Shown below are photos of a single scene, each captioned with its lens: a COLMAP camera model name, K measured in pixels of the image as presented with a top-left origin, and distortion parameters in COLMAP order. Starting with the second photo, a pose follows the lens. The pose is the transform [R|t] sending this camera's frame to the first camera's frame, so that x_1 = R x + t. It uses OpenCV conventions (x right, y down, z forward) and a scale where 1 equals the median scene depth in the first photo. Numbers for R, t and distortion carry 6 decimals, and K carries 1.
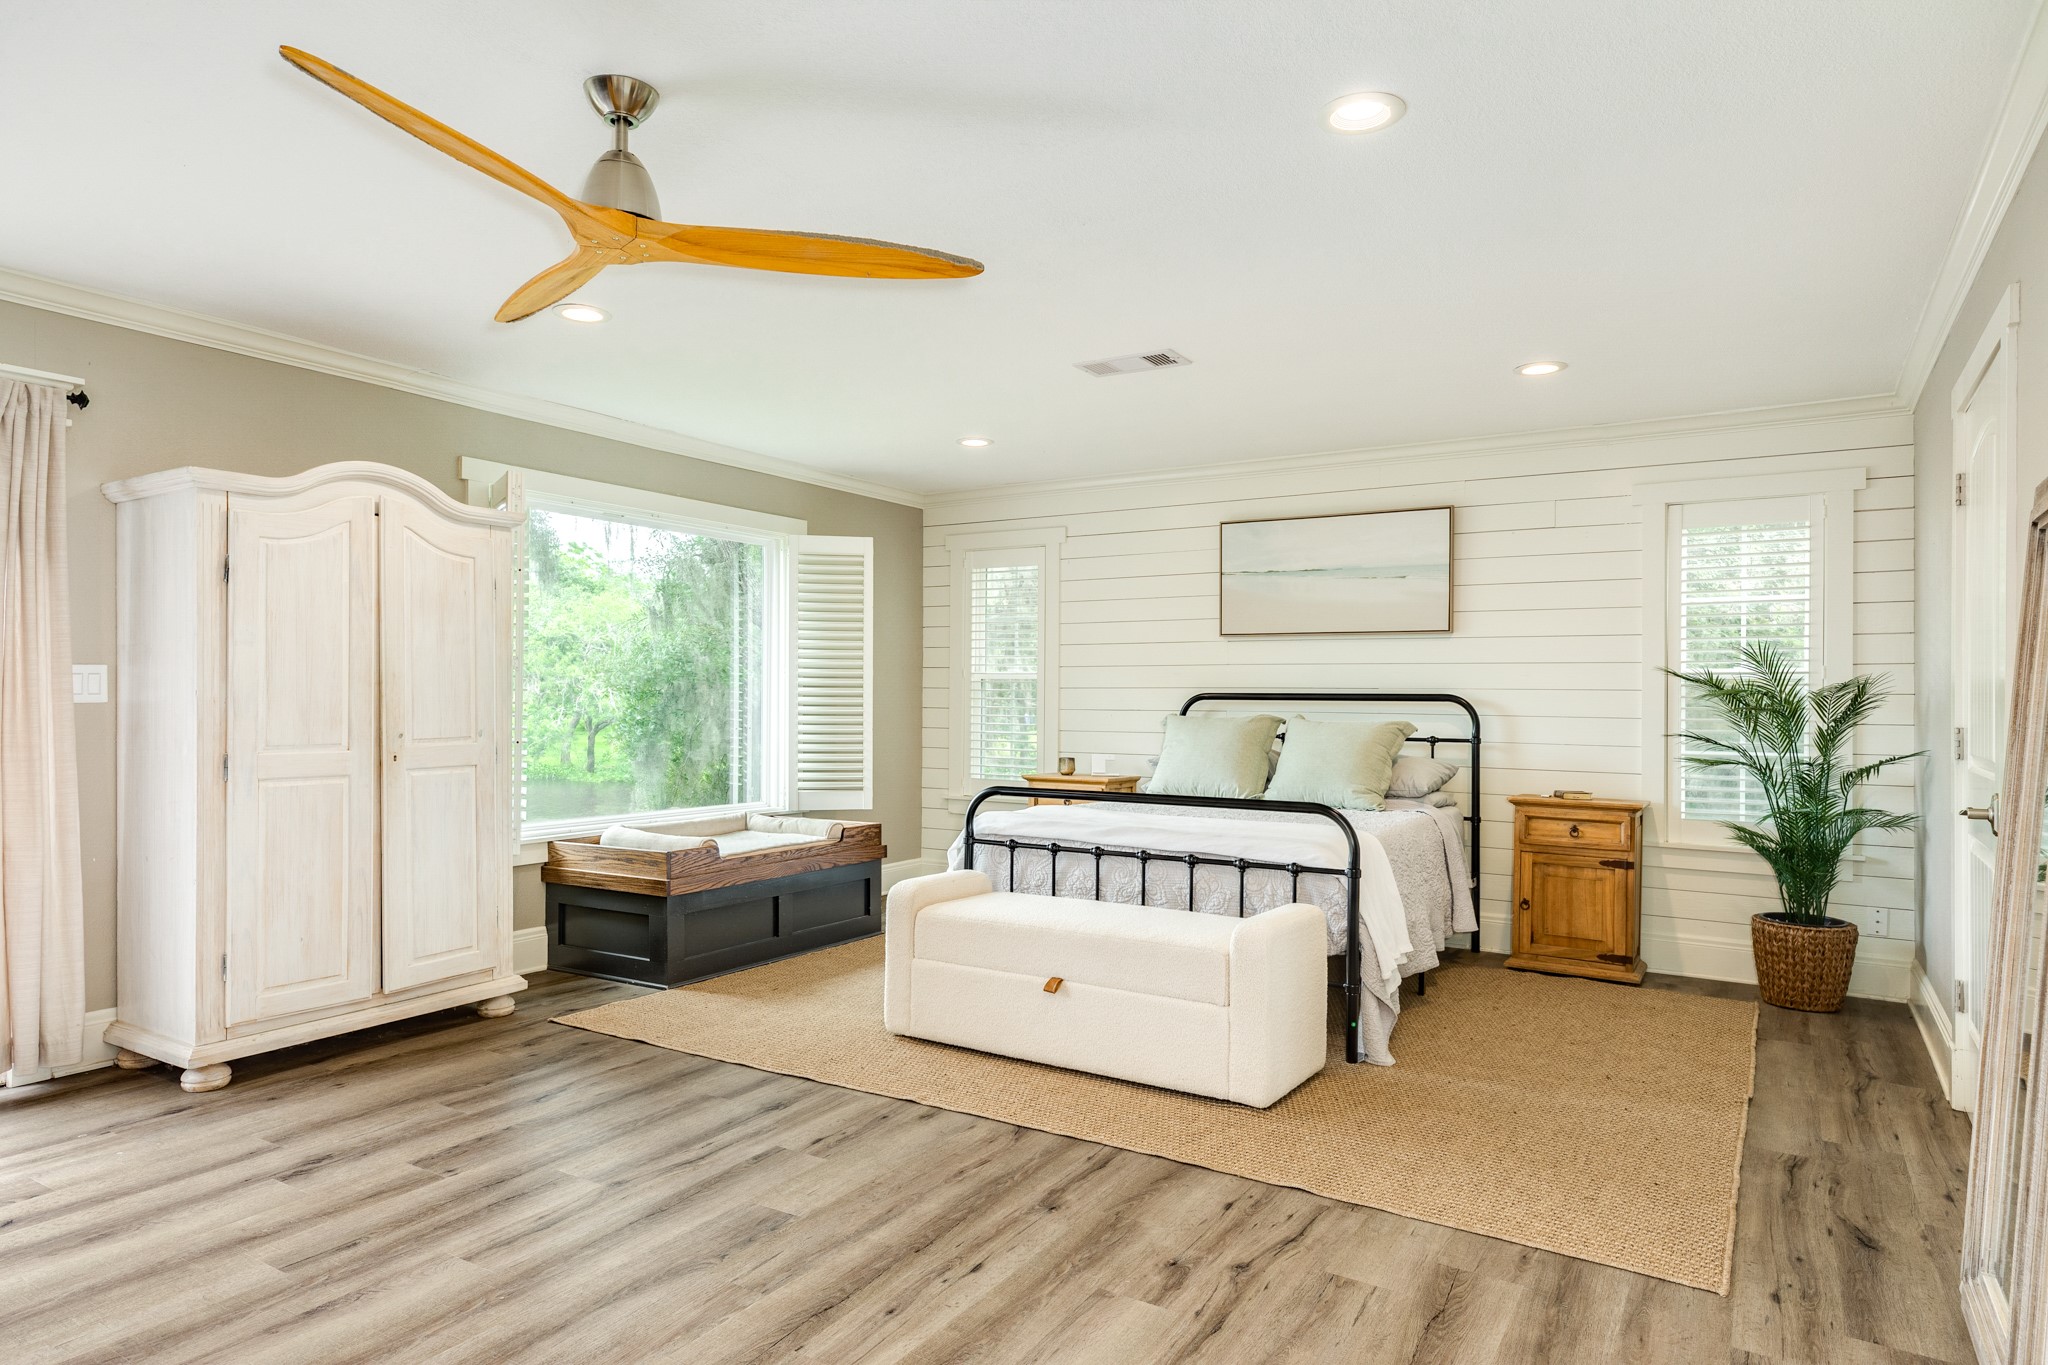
lens RADIAL K [[1176.9, 0, 1032.0], [0, 1176.9, 695.6], [0, 0, 1]] dist [0.007146, 0.000755]
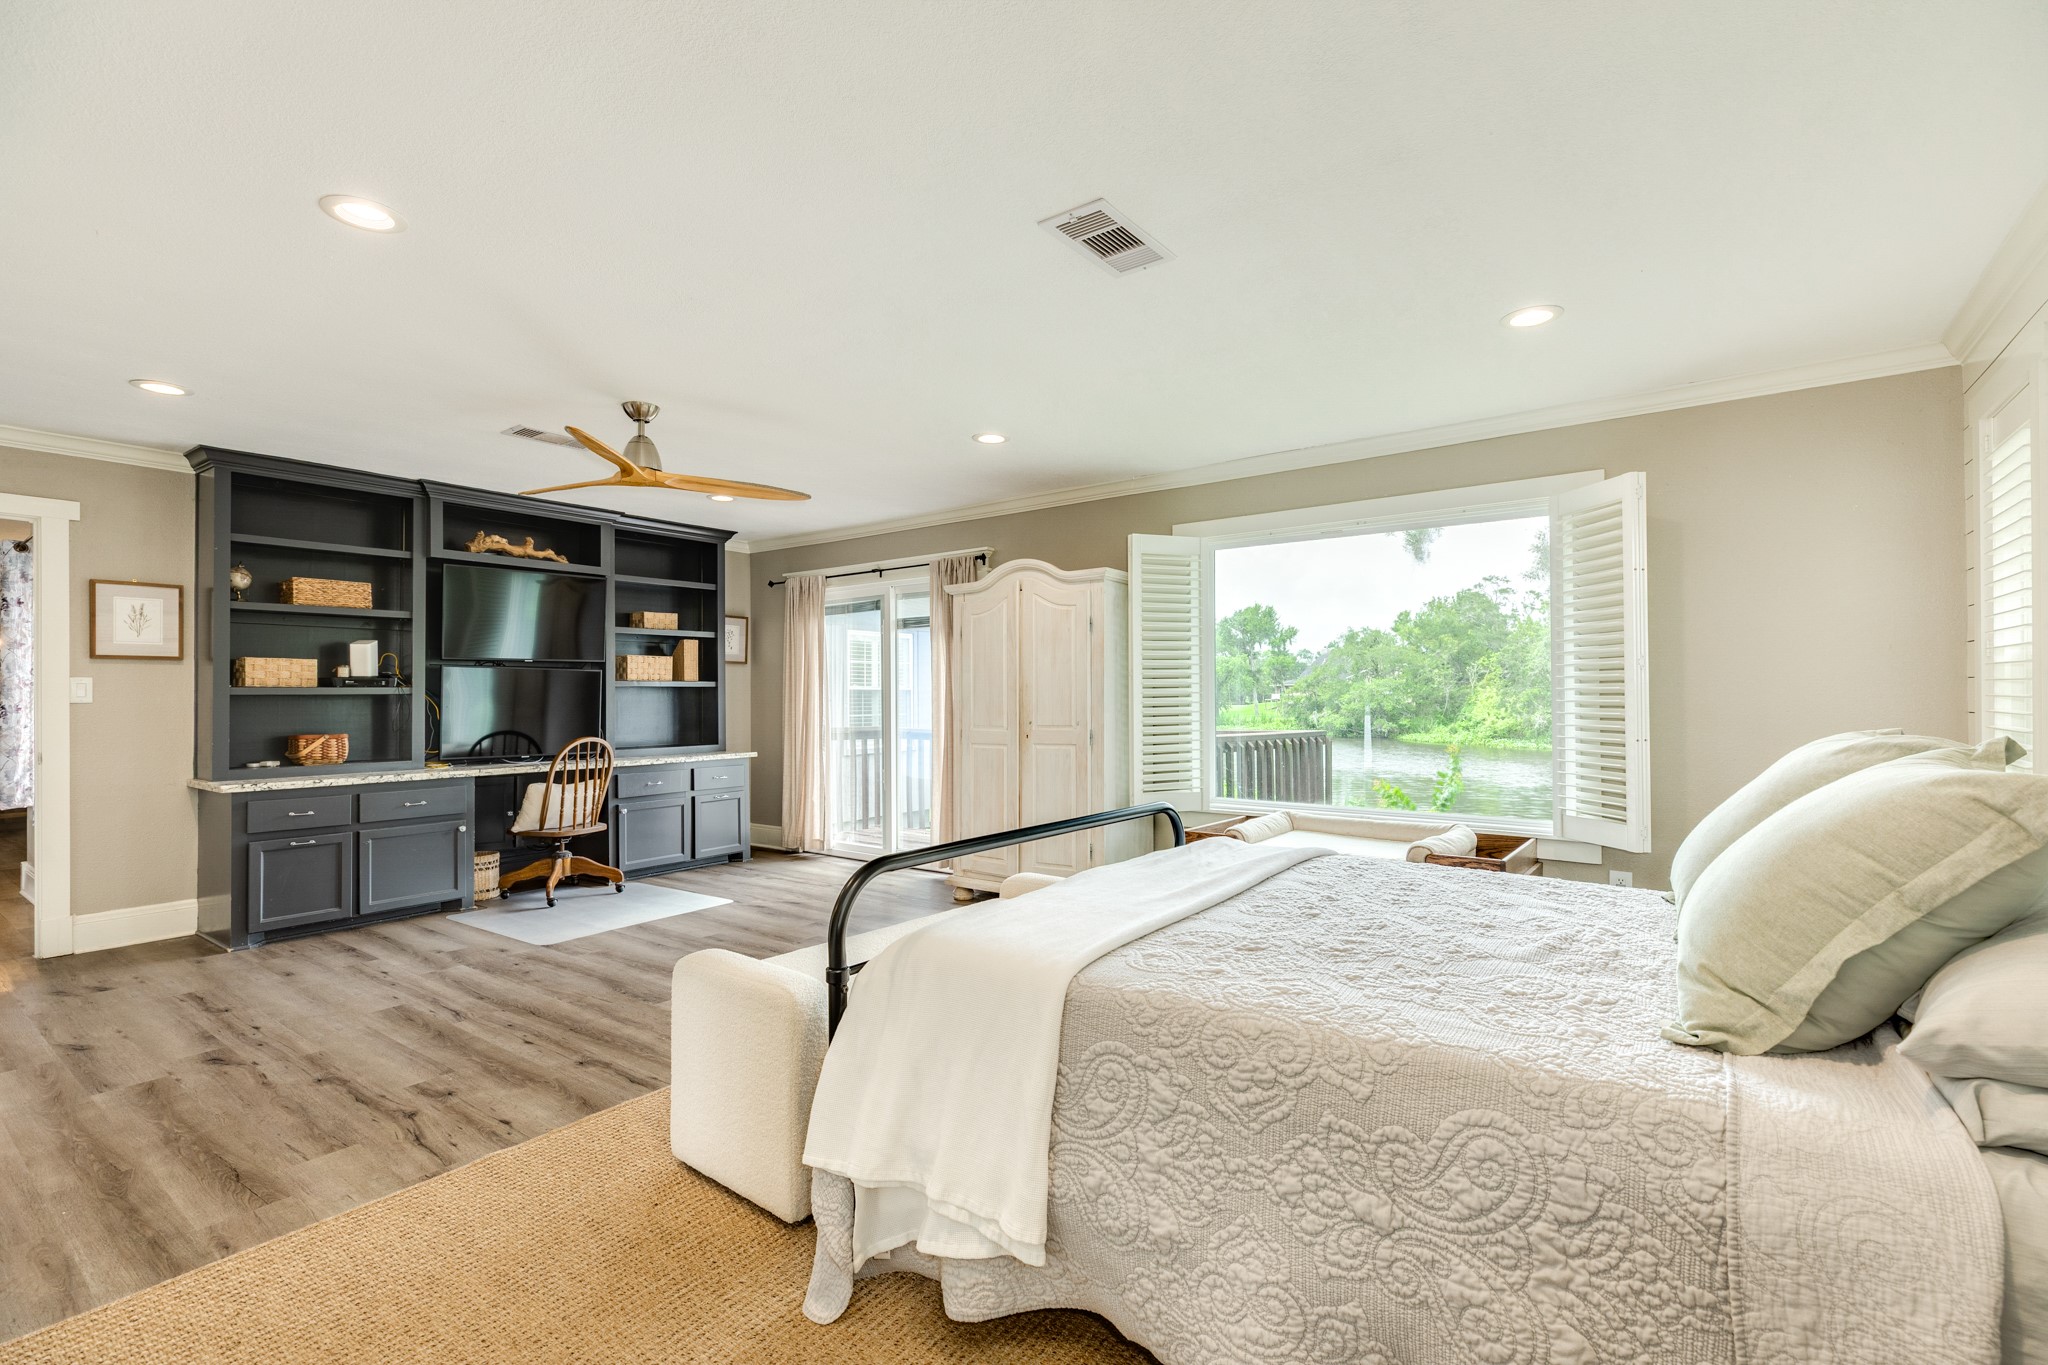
lens RADIAL K [[912.9, 0, 1029.0], [0, 912.9, 691.7], [0, 0, 1]] dist [0.004231, -0.001071]
pose [[-0.077780, -0.012519, -0.996892, 0.858992], [0.007459, 0.999886, -0.013139, 0.008607], [0.996943, -0.008457, -0.077678, 1.303359]]
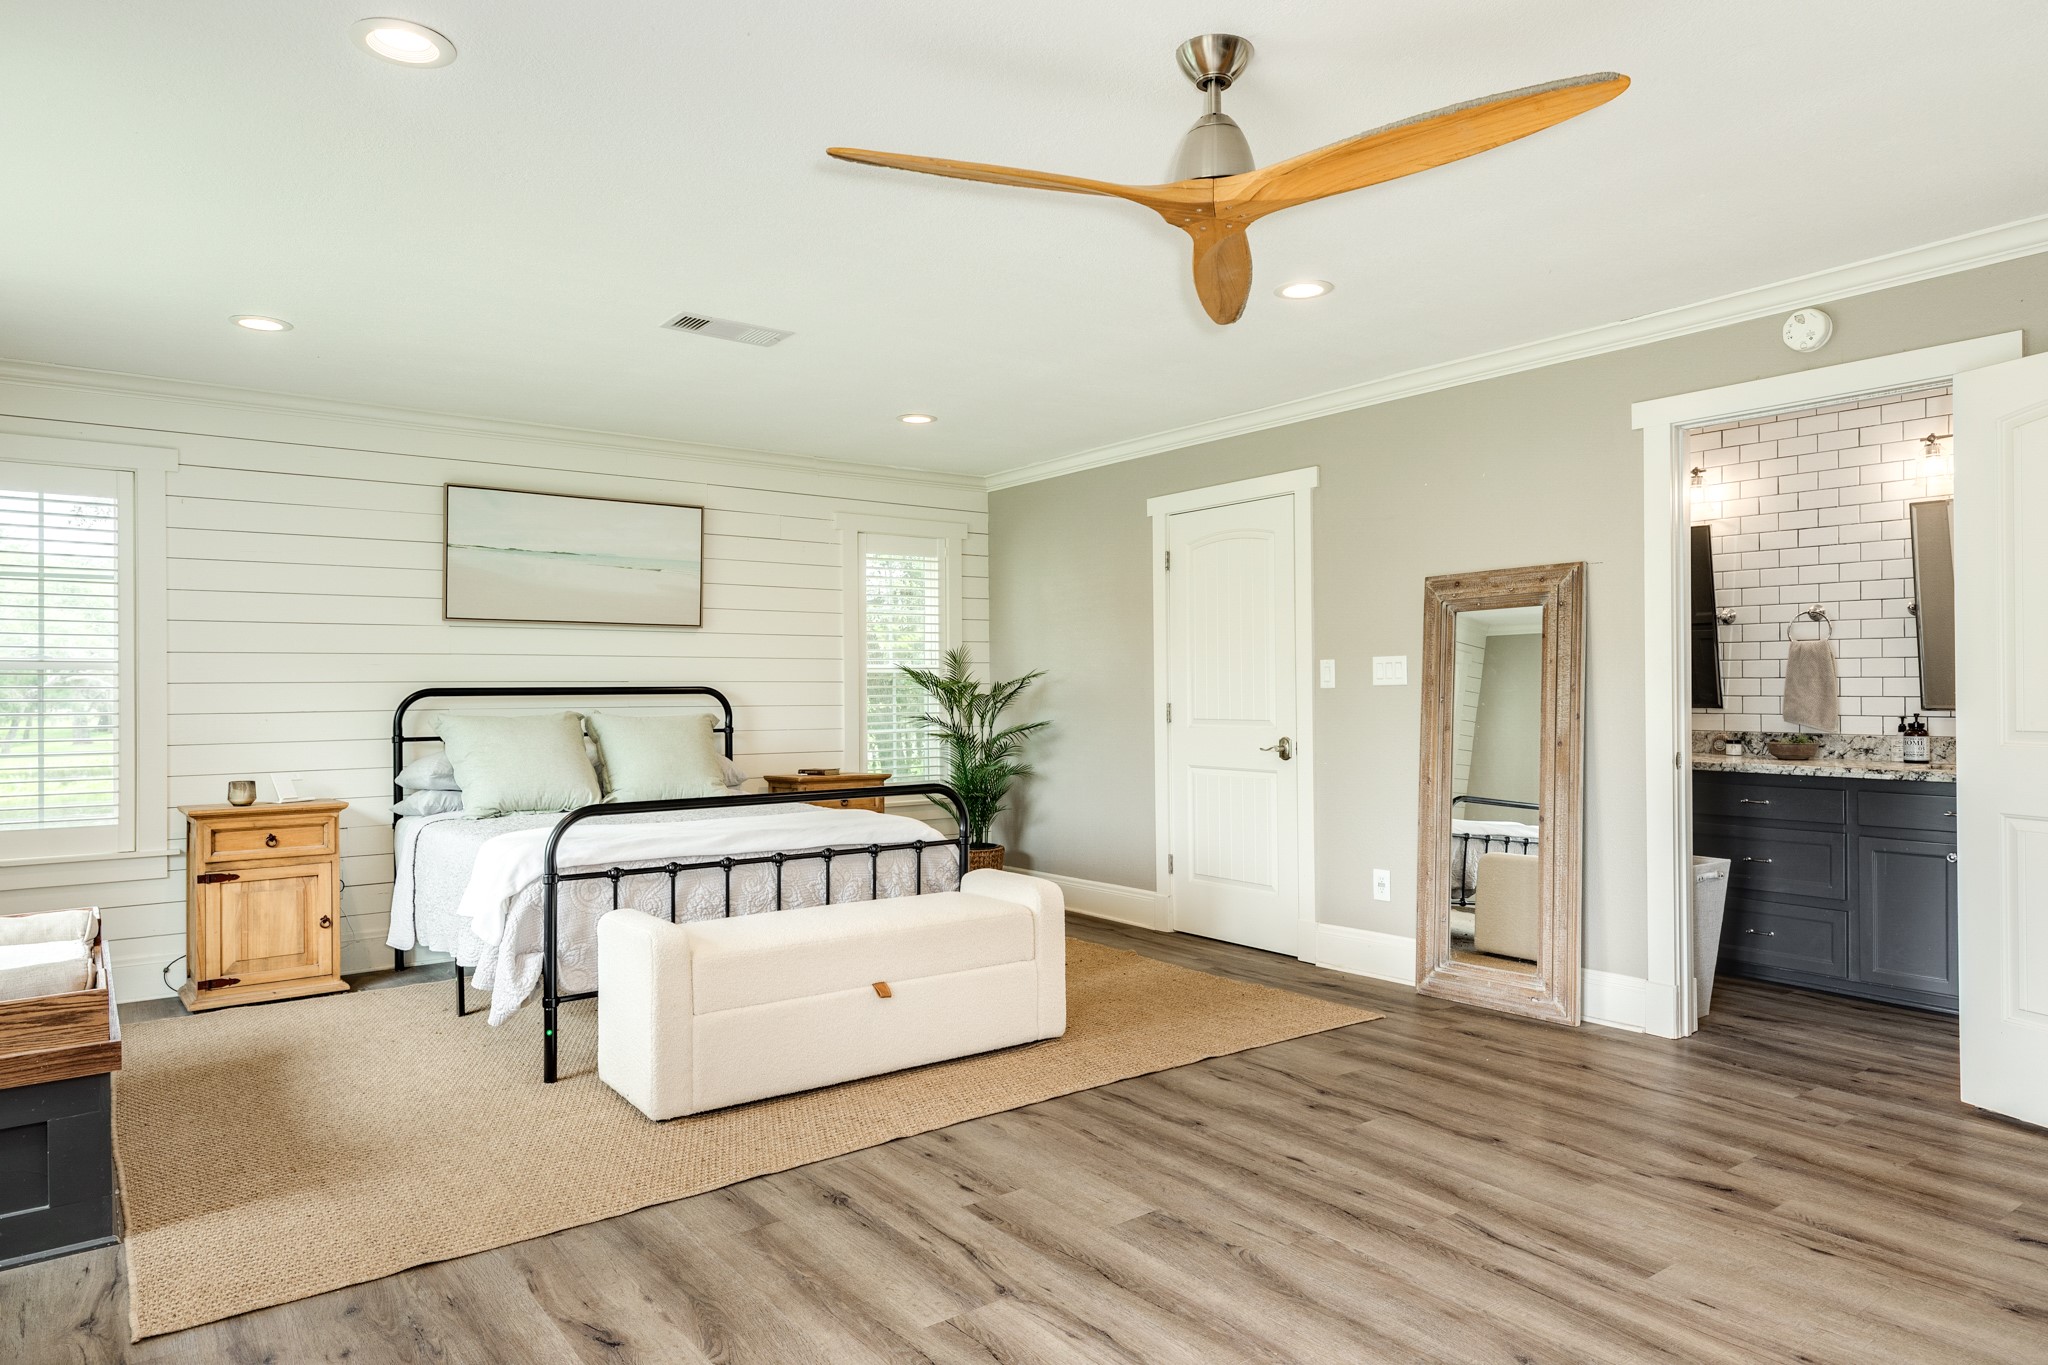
lens RADIAL K [[1249.7, 0, 1011.6], [0, 1249.7, 677.5], [0, 0, 1]] dist [0.012903, -0.006962]
pose [[0.375773, -0.001071, 0.926711, -0.972959], [0.008906, 0.999957, -0.002455, -0.006908], [-0.926669, 0.009176, 0.375766, 0.562467]]
